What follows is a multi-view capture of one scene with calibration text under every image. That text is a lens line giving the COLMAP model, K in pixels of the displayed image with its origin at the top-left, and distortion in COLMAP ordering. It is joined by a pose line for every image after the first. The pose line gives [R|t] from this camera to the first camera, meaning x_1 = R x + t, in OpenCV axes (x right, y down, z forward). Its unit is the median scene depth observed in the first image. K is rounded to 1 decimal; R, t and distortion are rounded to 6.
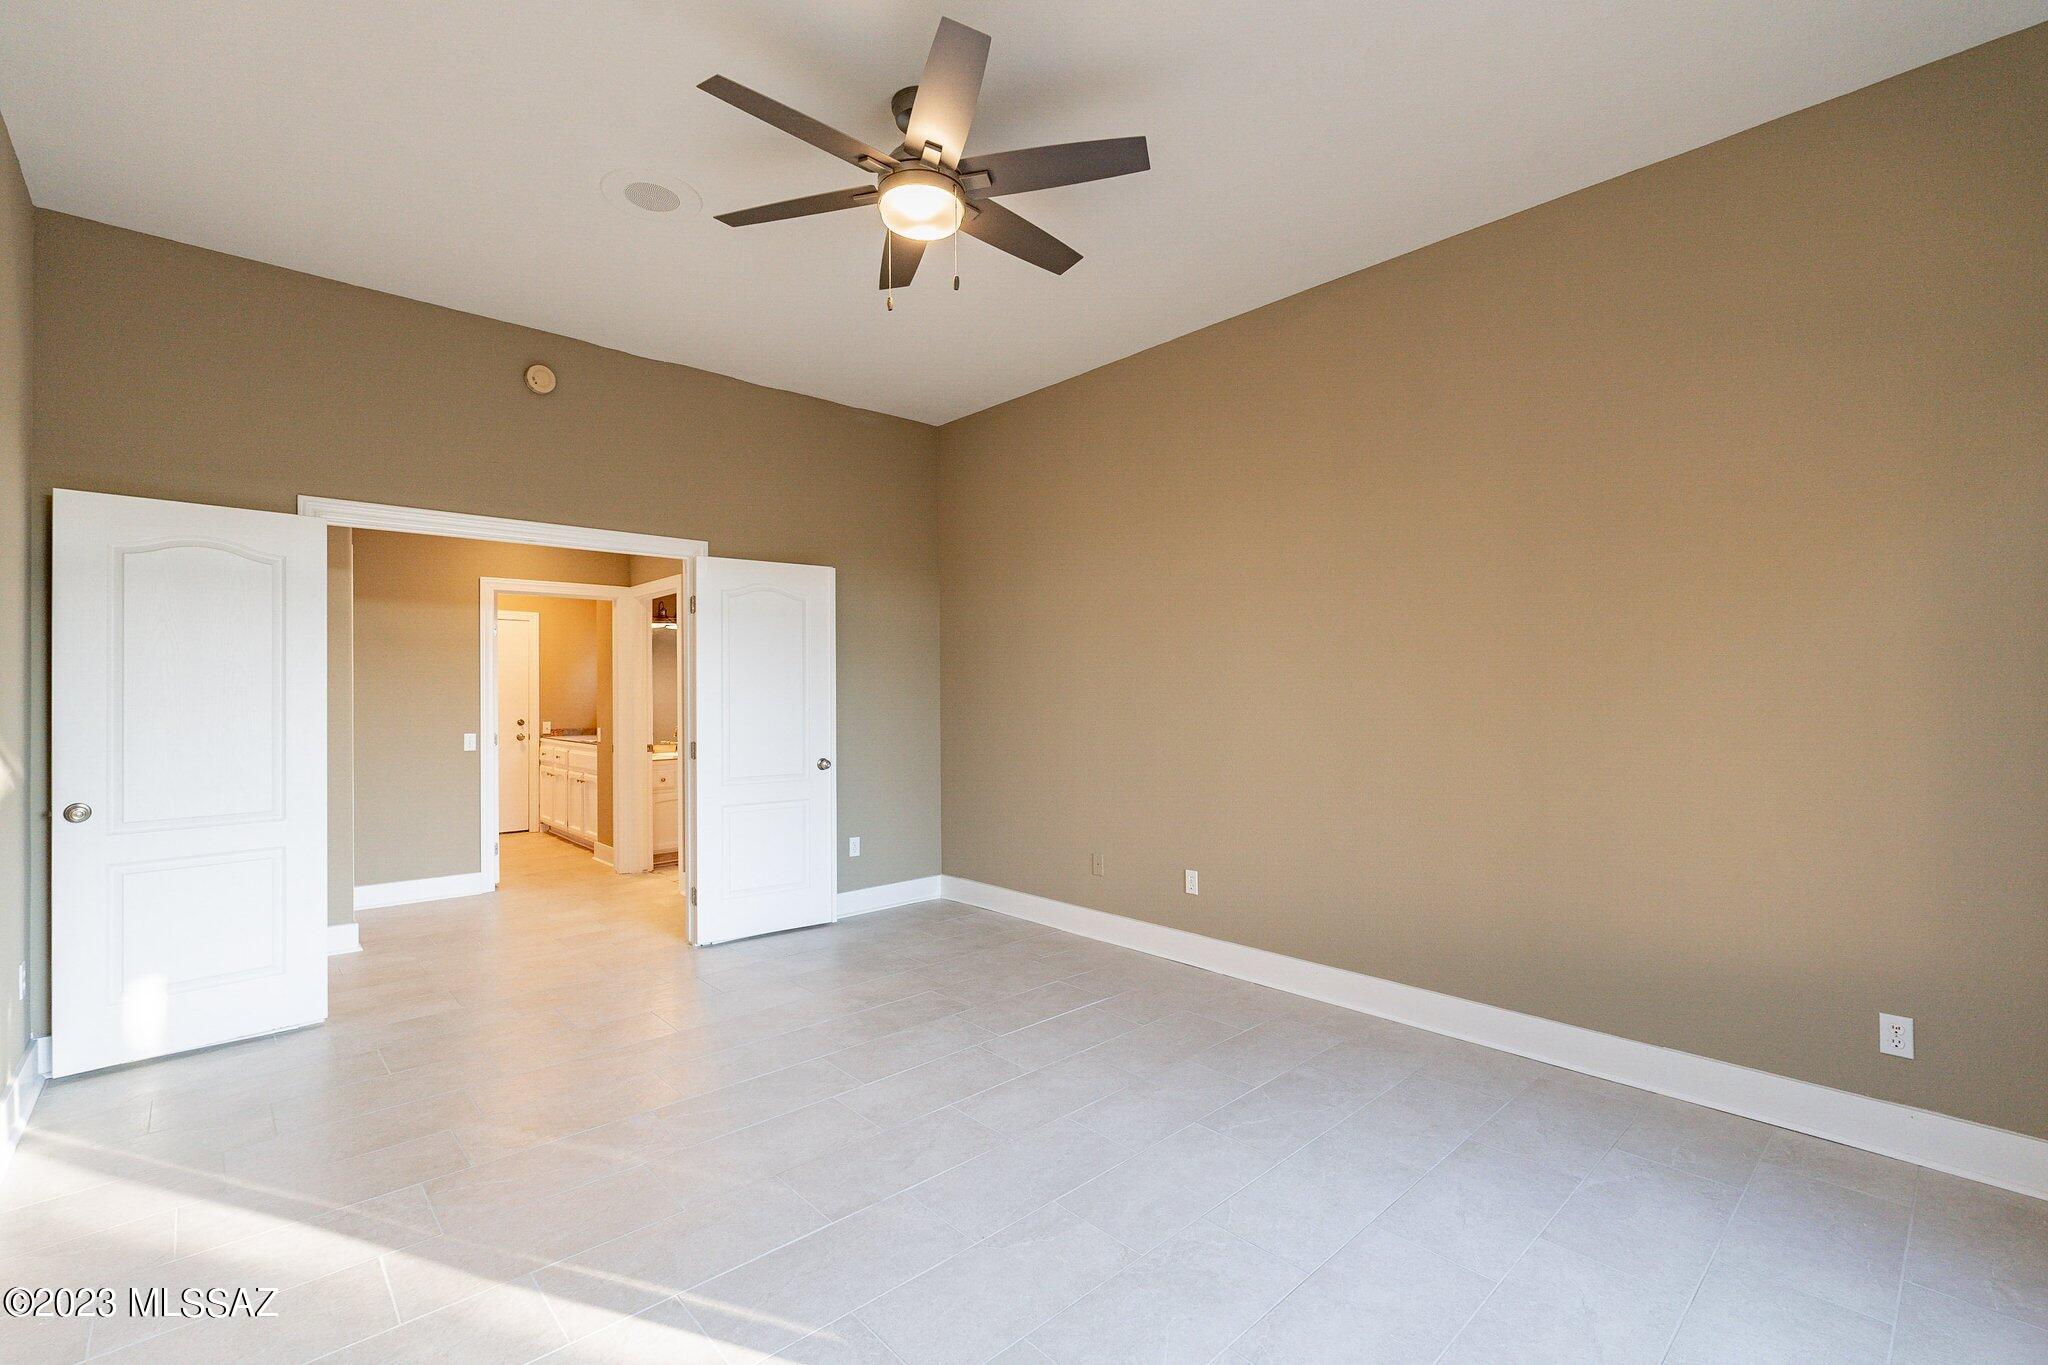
lens RADIAL K [[897.2, 0, 1023.7], [0, 897.2, 687.8], [0, 0, 1]] dist [-0.001789, 0.000832]
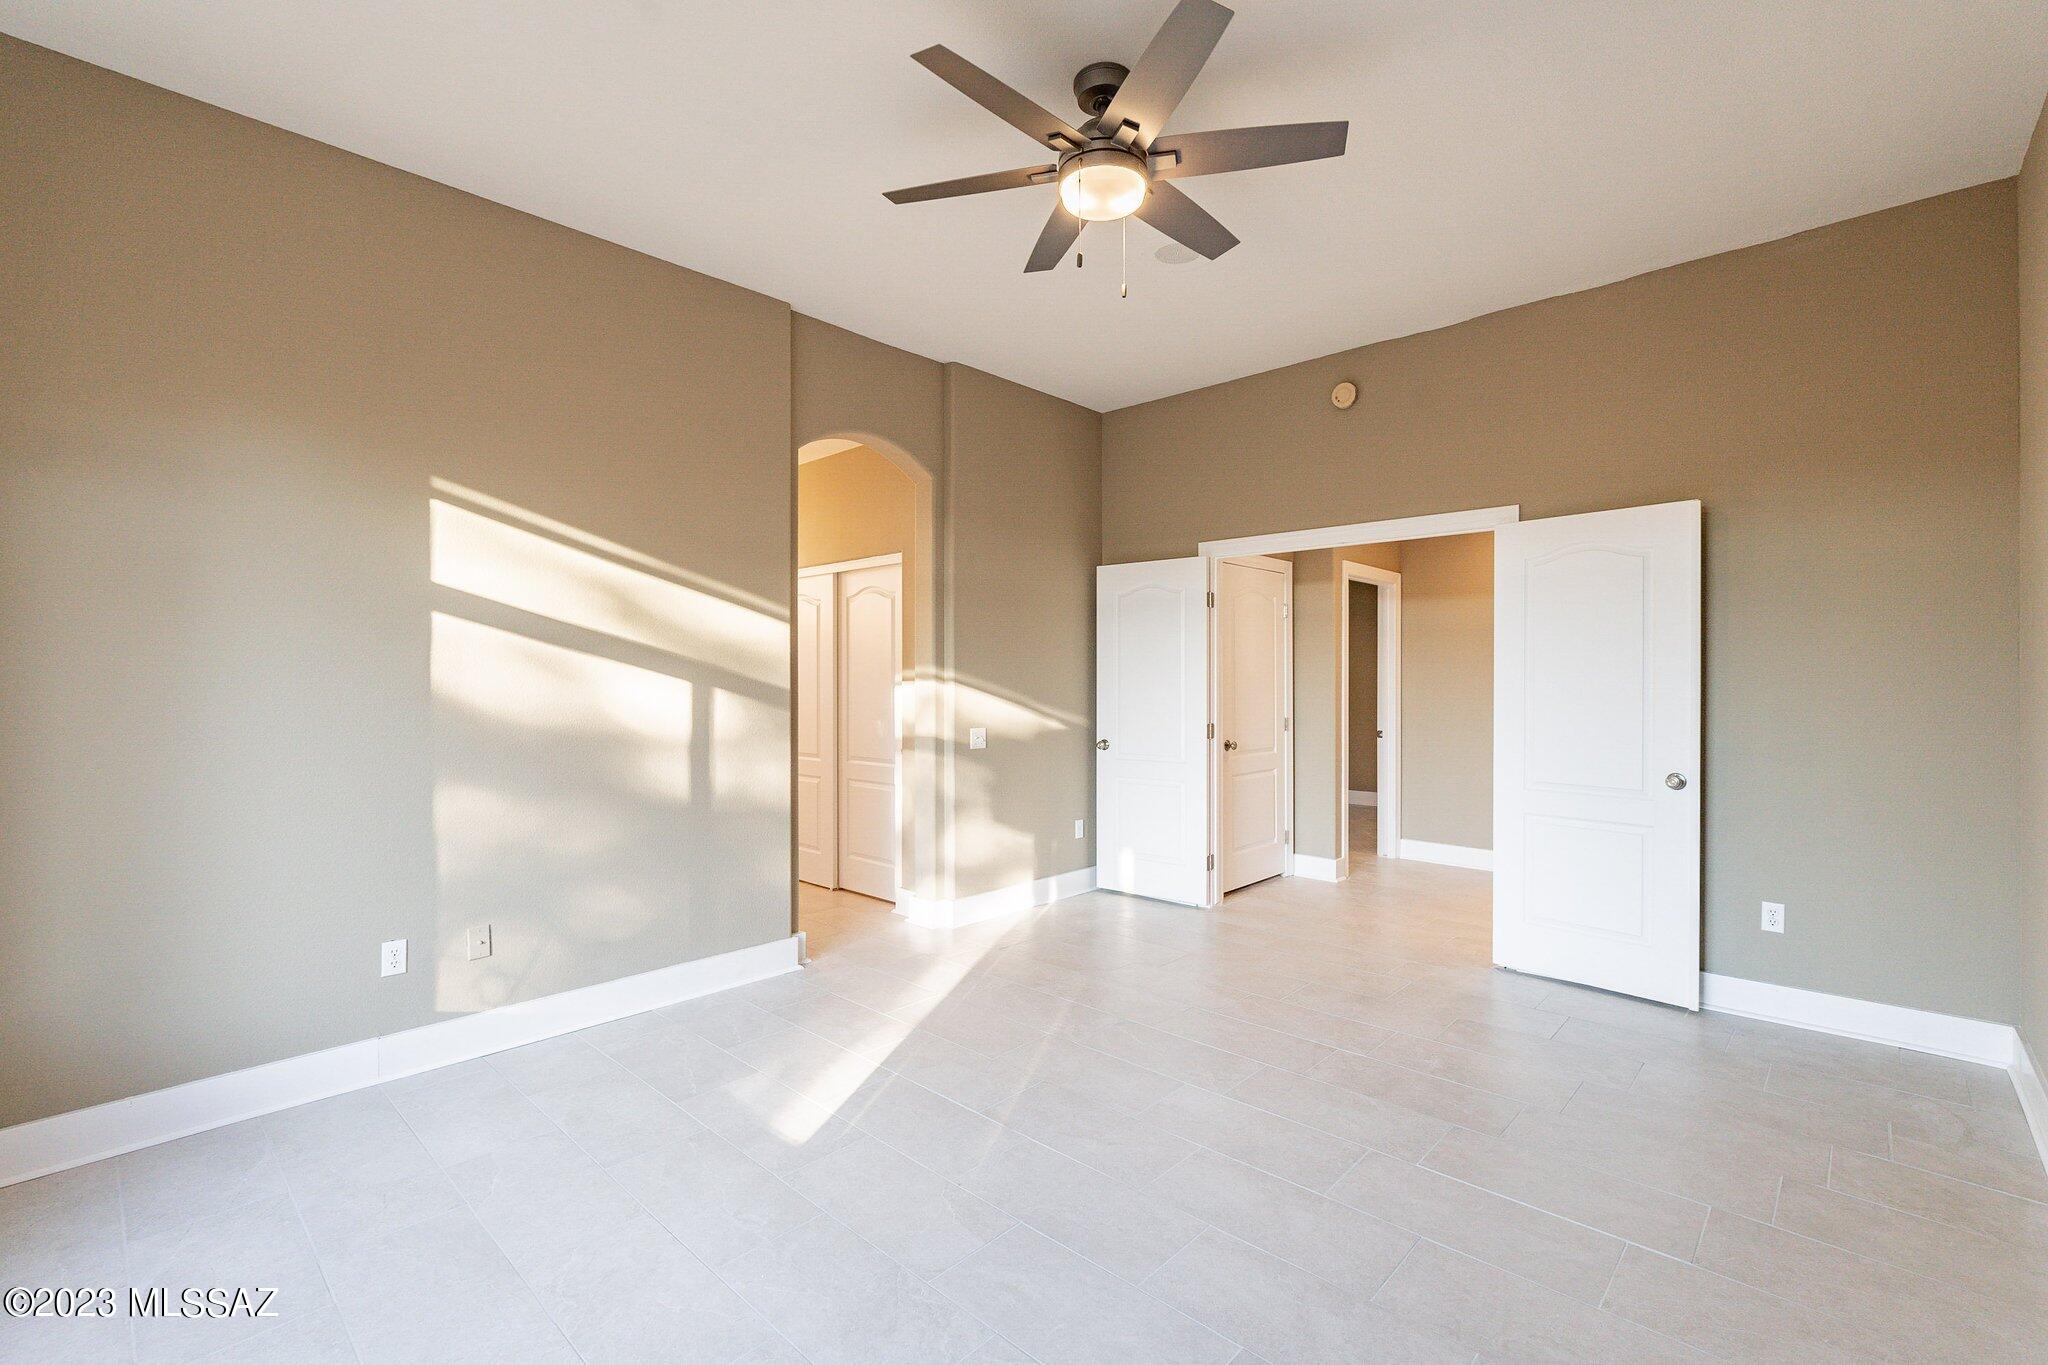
lens RADIAL K [[897.2, 0, 1015.6], [0, 897.2, 673.2], [0, 0, 1]] dist [-0.001789, 0.000832]
pose [[0.062301, -0.005469, -0.998042, 0.673998], [0.000865, 0.999985, -0.005426, 0.005197], [0.998057, -0.000526, 0.062305, 0.653280]]
